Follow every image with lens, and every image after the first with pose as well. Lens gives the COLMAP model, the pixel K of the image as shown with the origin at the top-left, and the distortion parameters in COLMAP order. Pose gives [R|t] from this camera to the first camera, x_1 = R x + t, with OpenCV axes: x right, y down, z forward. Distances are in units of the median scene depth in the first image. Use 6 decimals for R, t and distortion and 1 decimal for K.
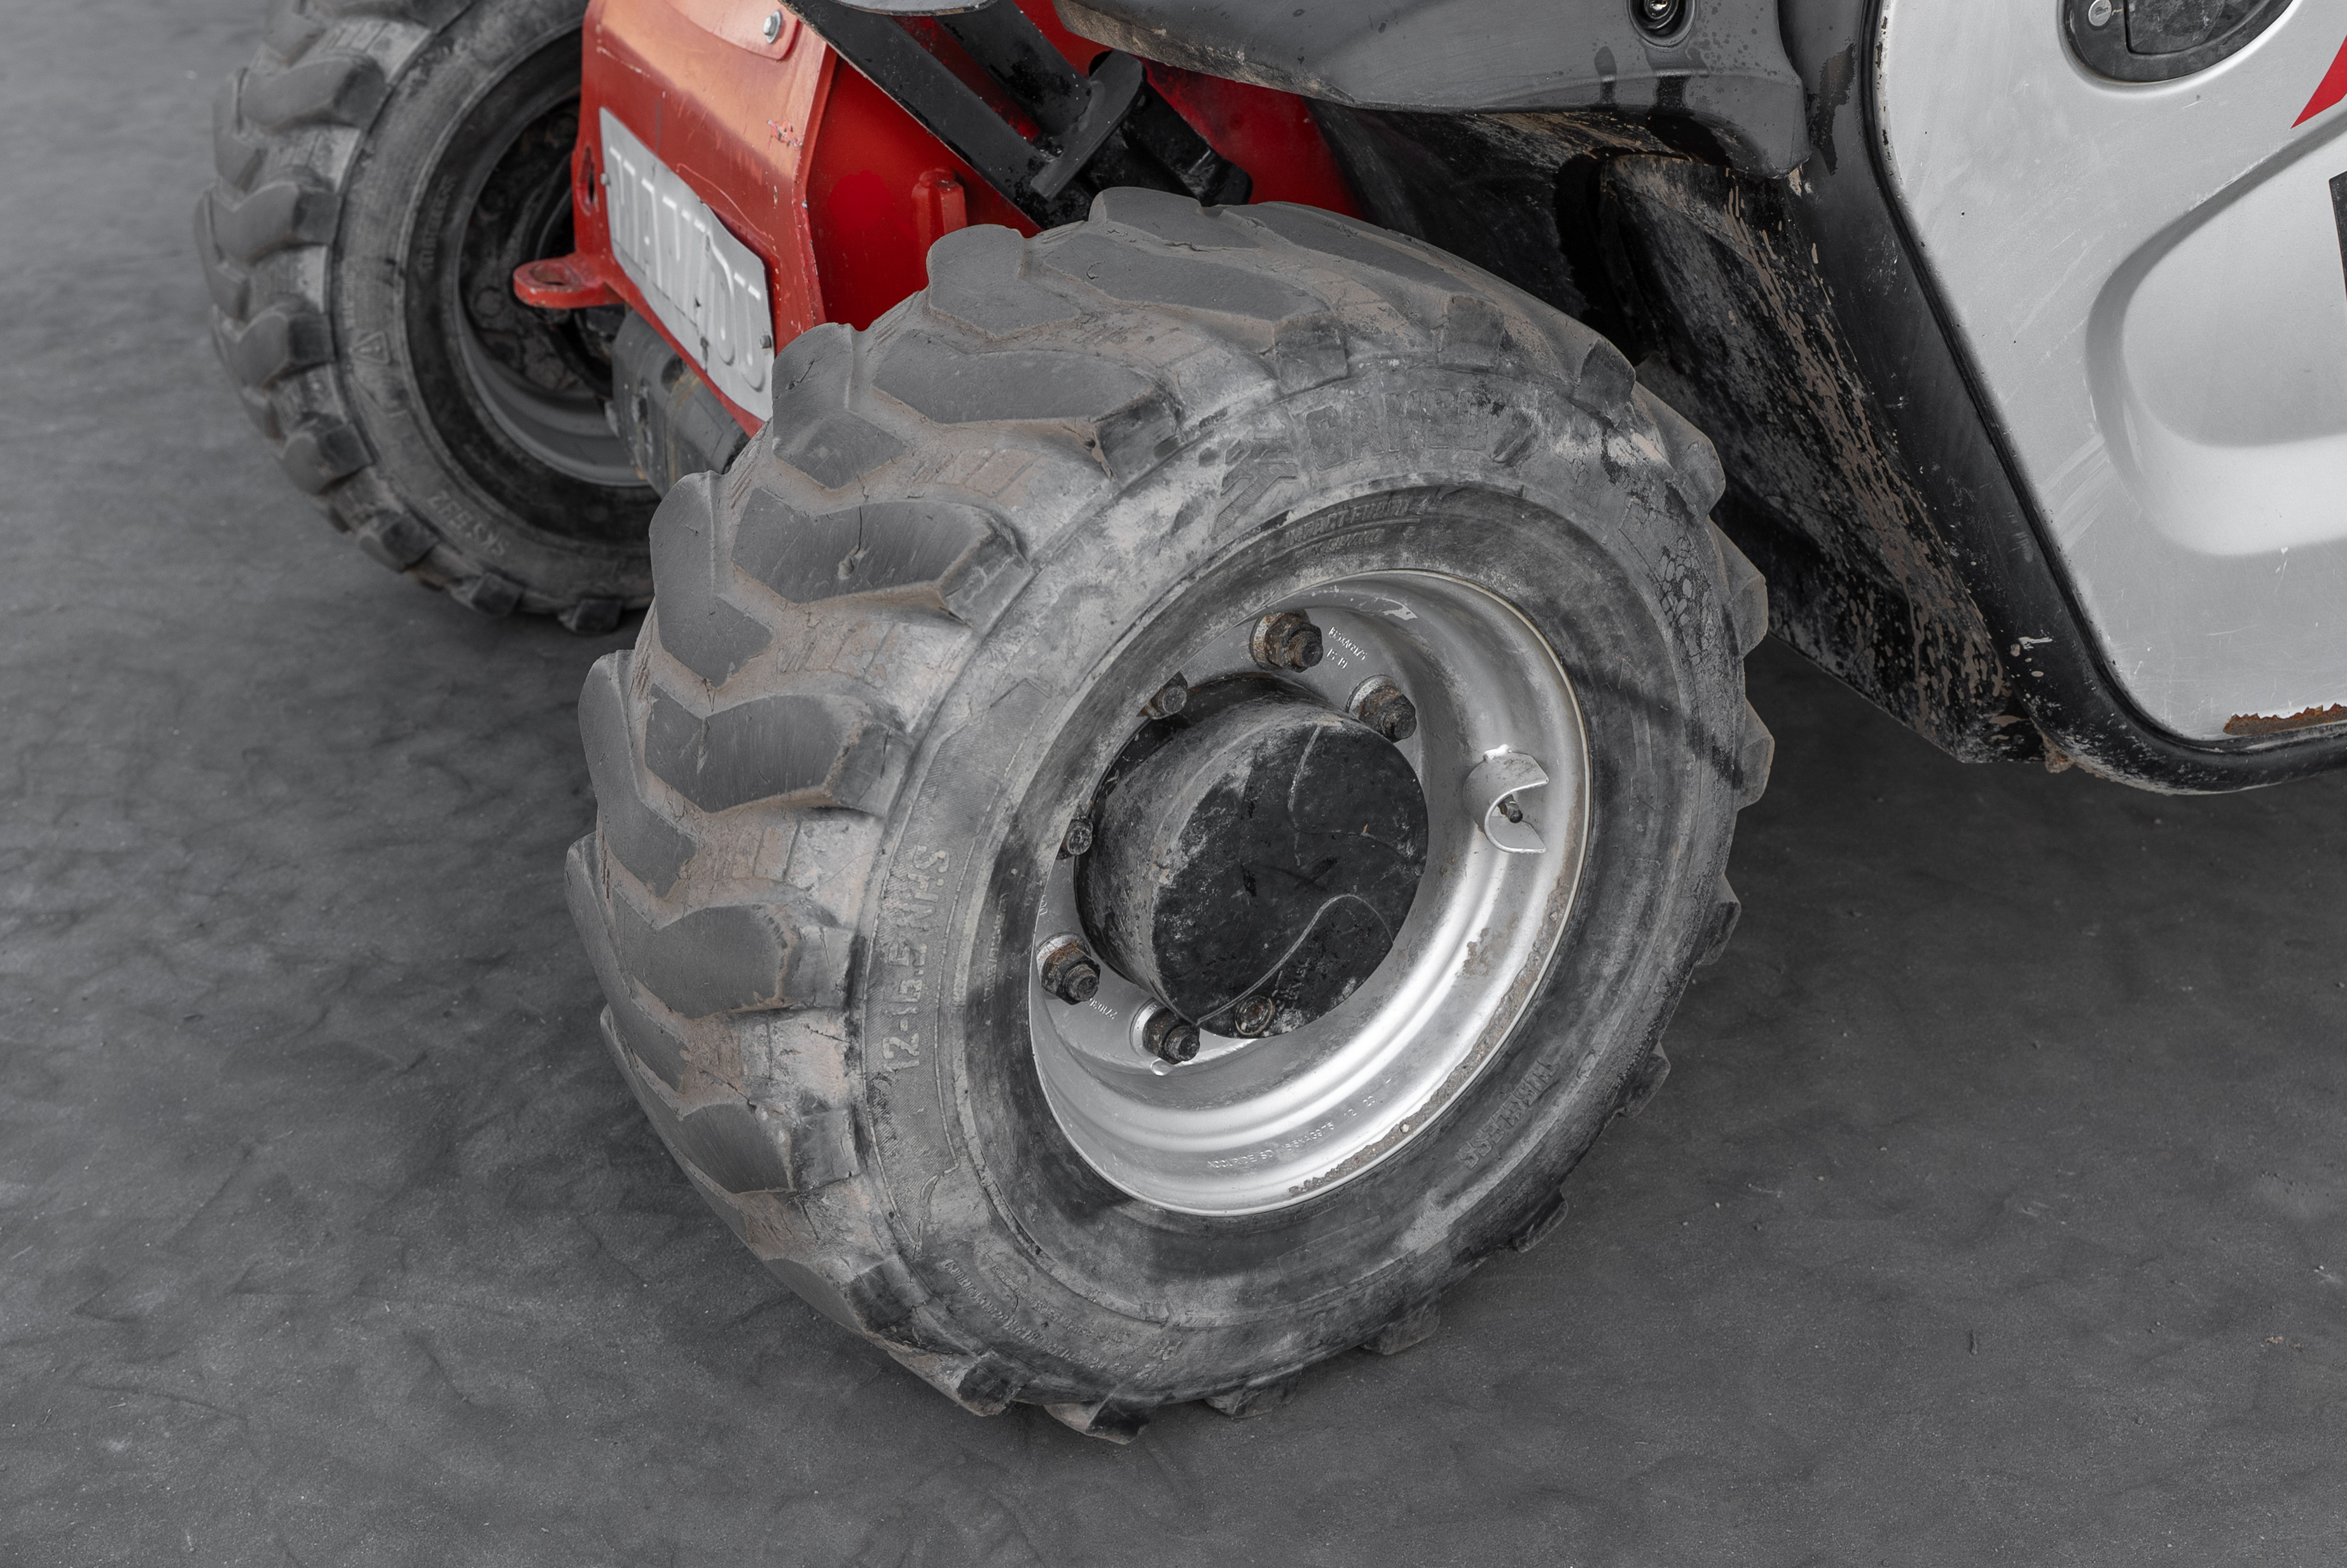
lens RADIAL K [[3042.1, 0, 1173.4], [0, 3042.1, 783.5], [0, 0, 1]] dist [0.012885, 0.000000]
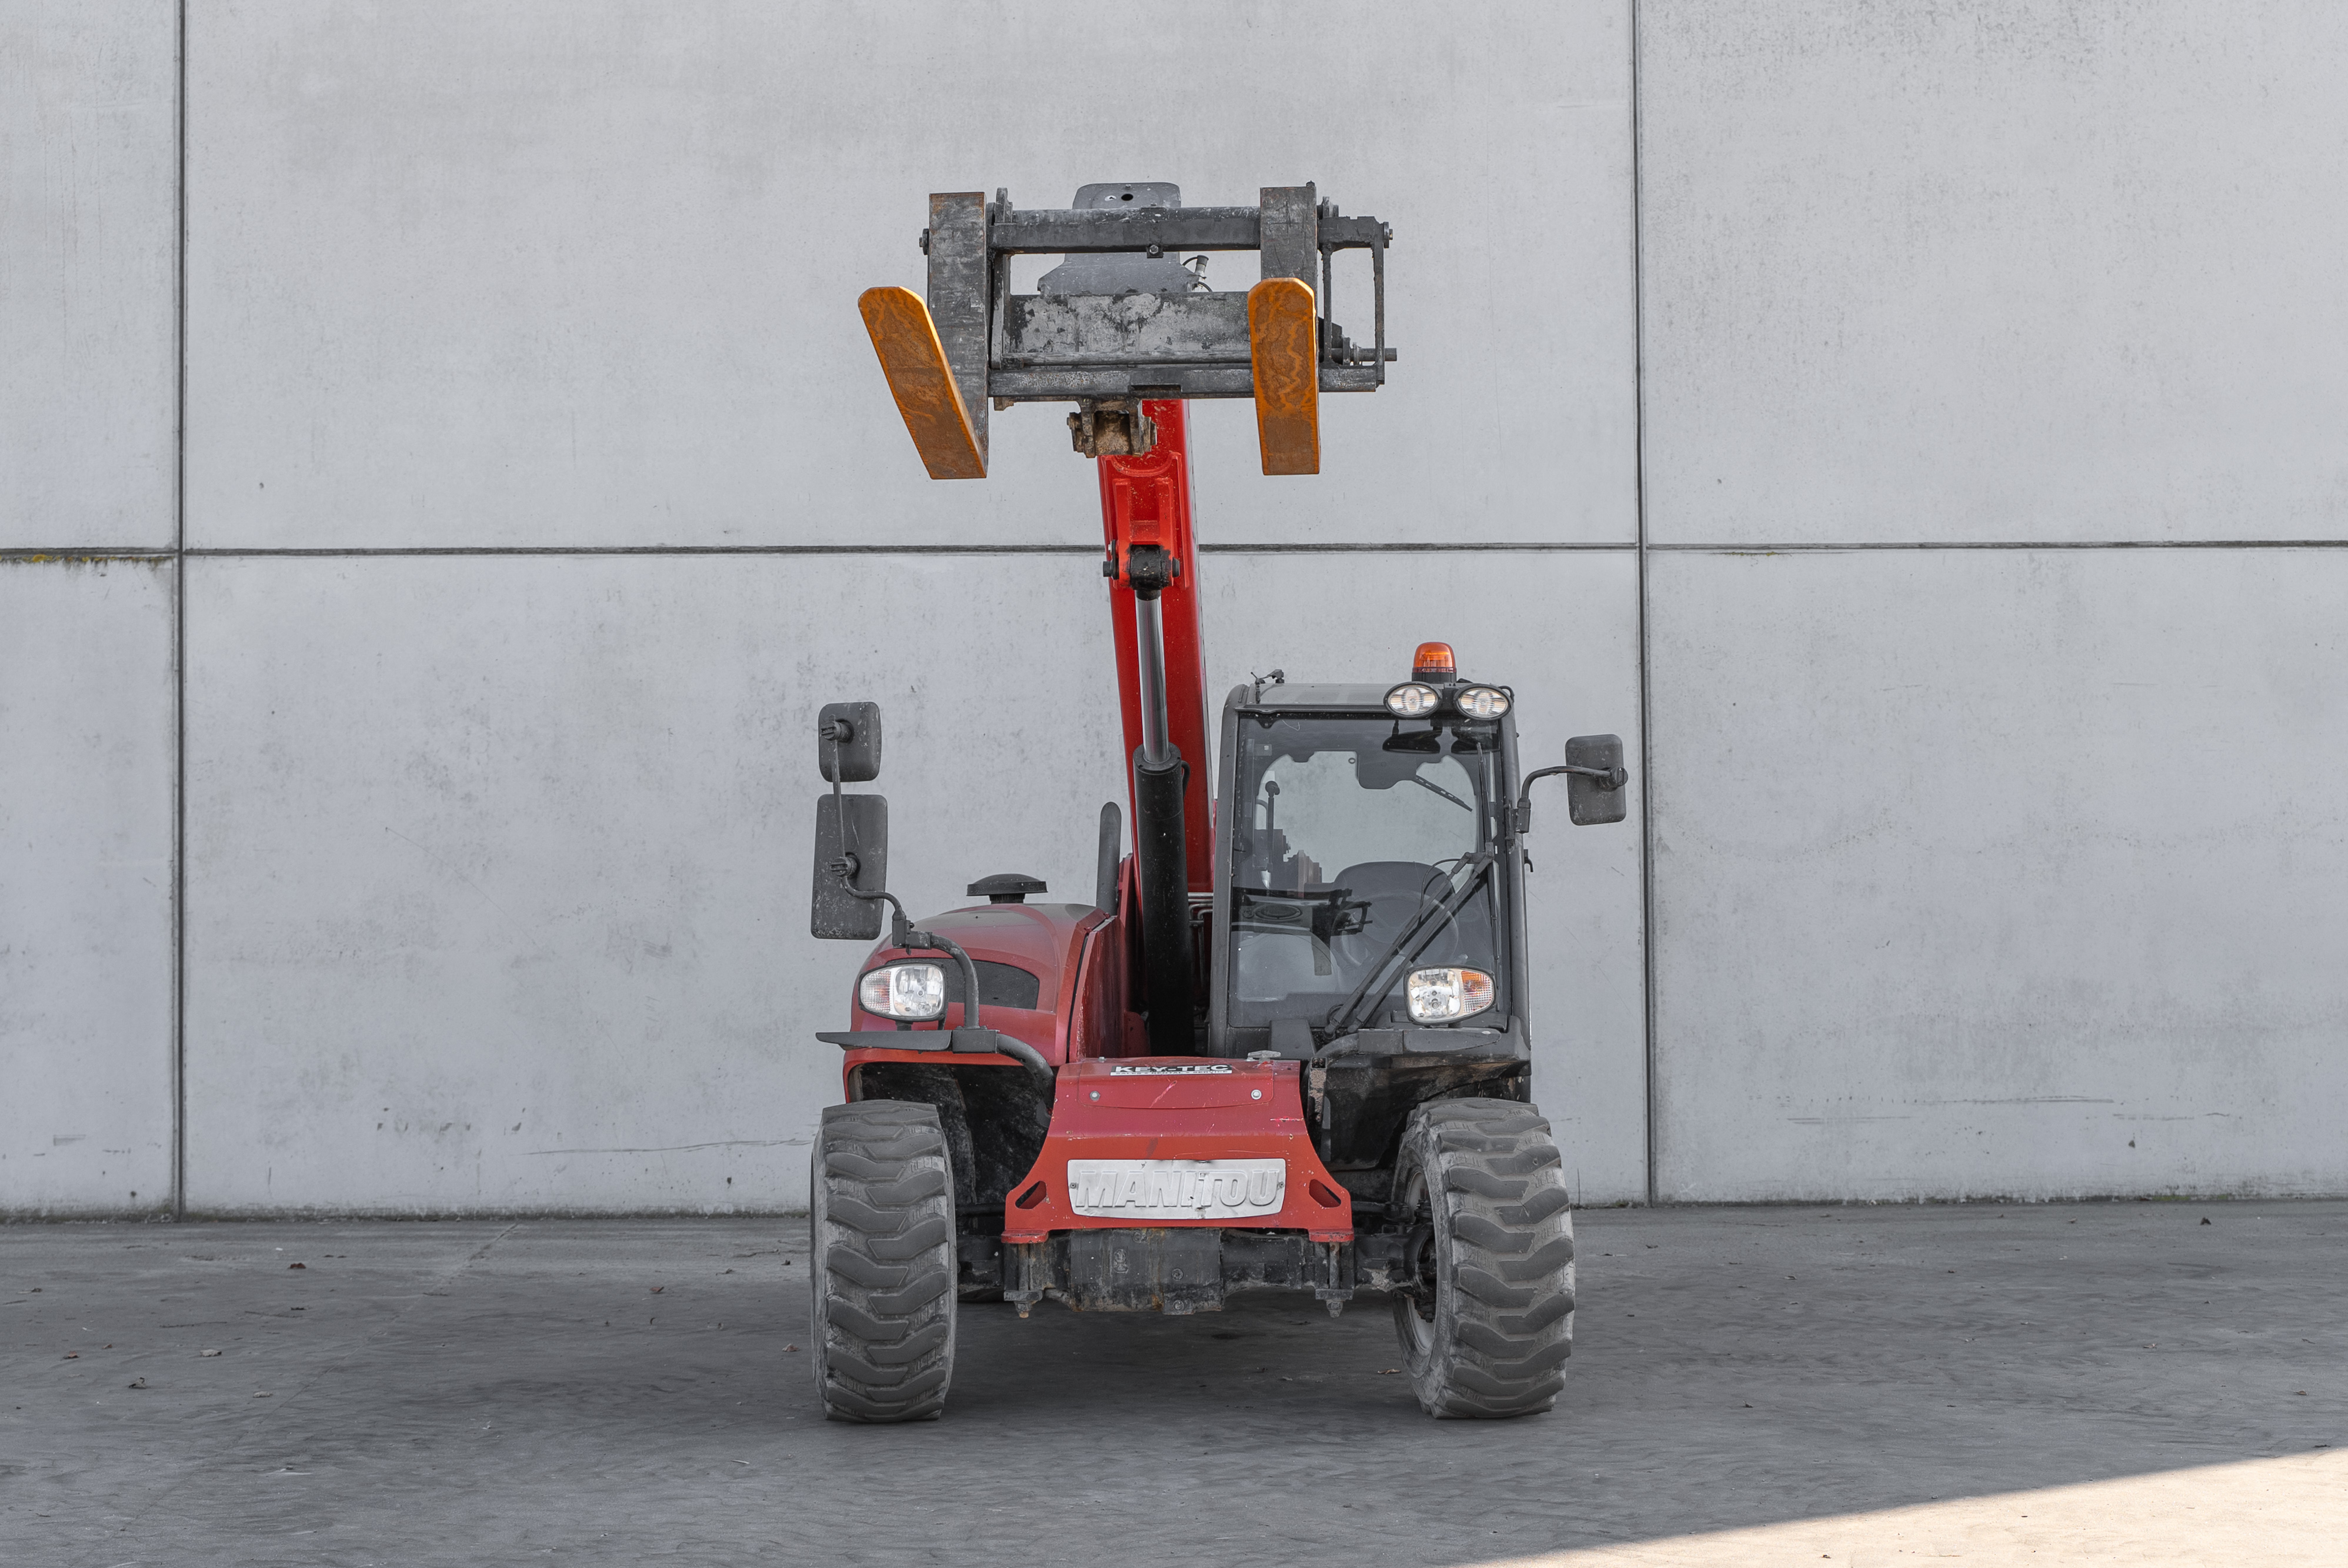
lens RADIAL K [[3260.3, 0, 1174.4], [0, 3260.3, 787.7], [0, 0, 1]] dist [-0.000284, 0.000000]
pose [[0.430132, 0.013851, 0.902660, -2.636209], [0.401131, 0.892822, -0.204846, 0.114984], [-0.808752, 0.450196, 0.378475, -0.336456]]
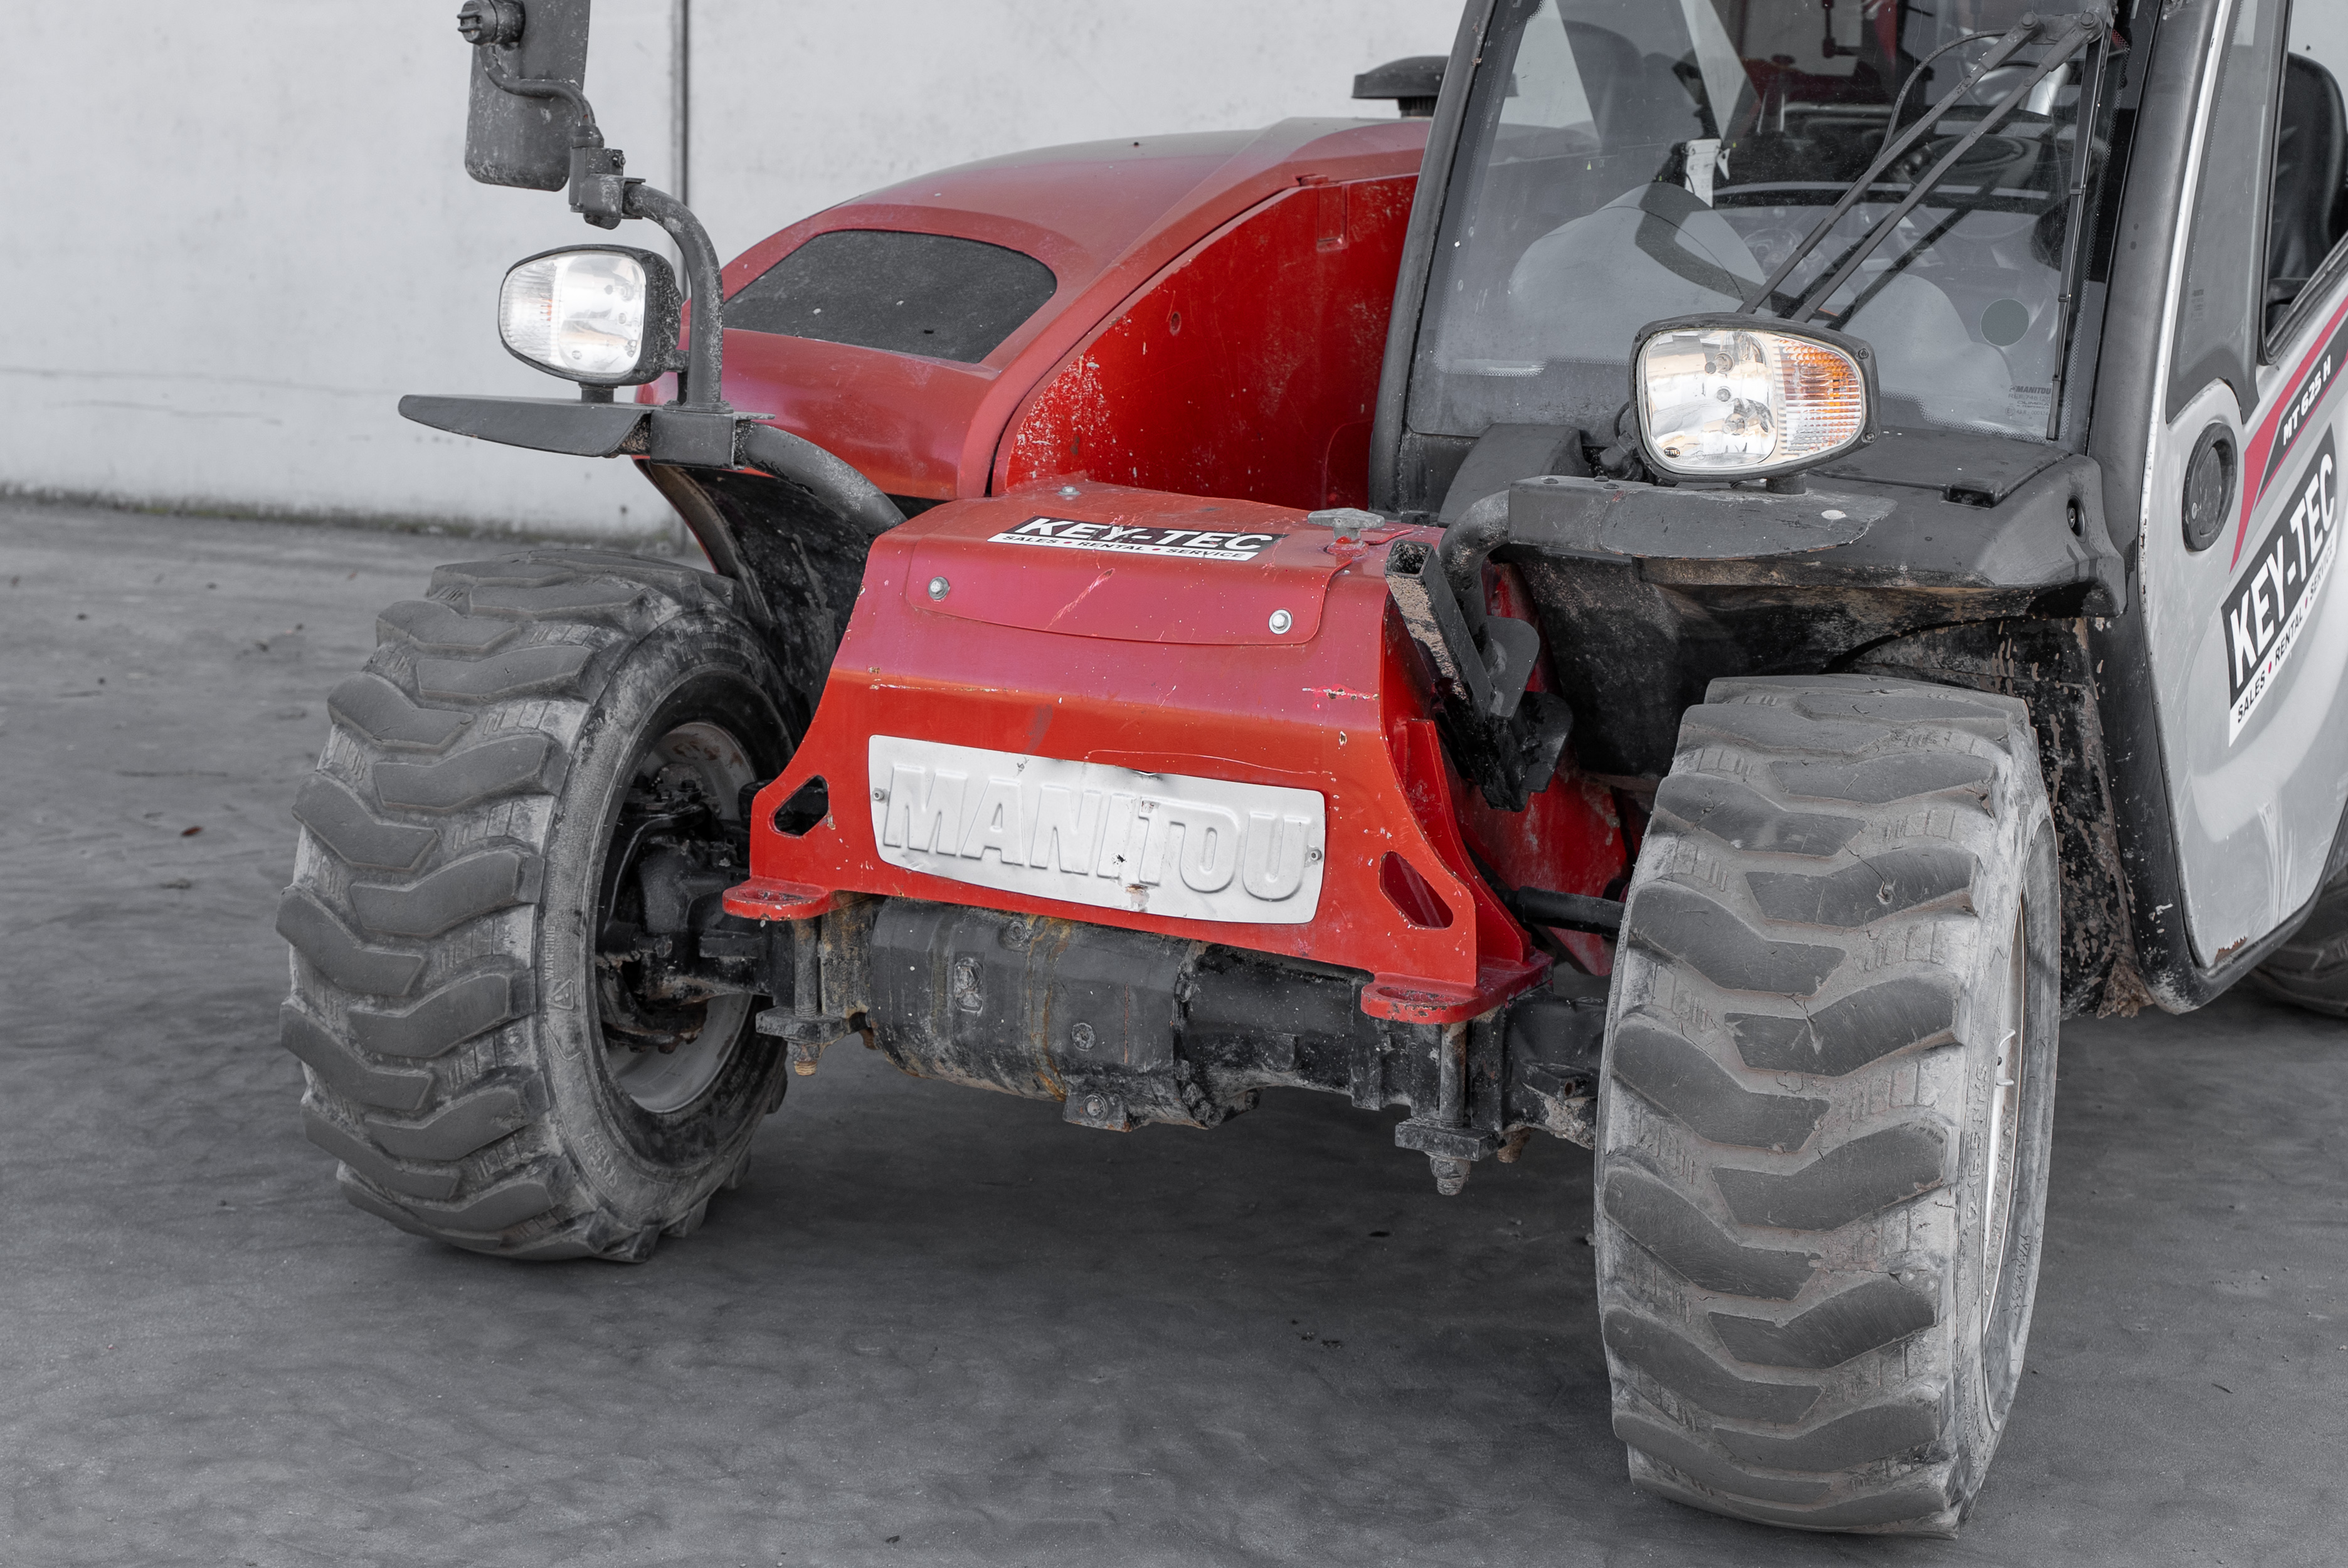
lens RADIAL K [[3654.2, 0, 1139.6], [0, 3654.2, 684.6], [0, 0, 1]] dist [0.057918, 0.000000]
pose [[0.804773, -0.095270, 0.585888, -0.861446], [0.249205, 0.950063, -0.187820, 0.046766], [-0.538737, 0.297159, 0.788327, -0.162558]]
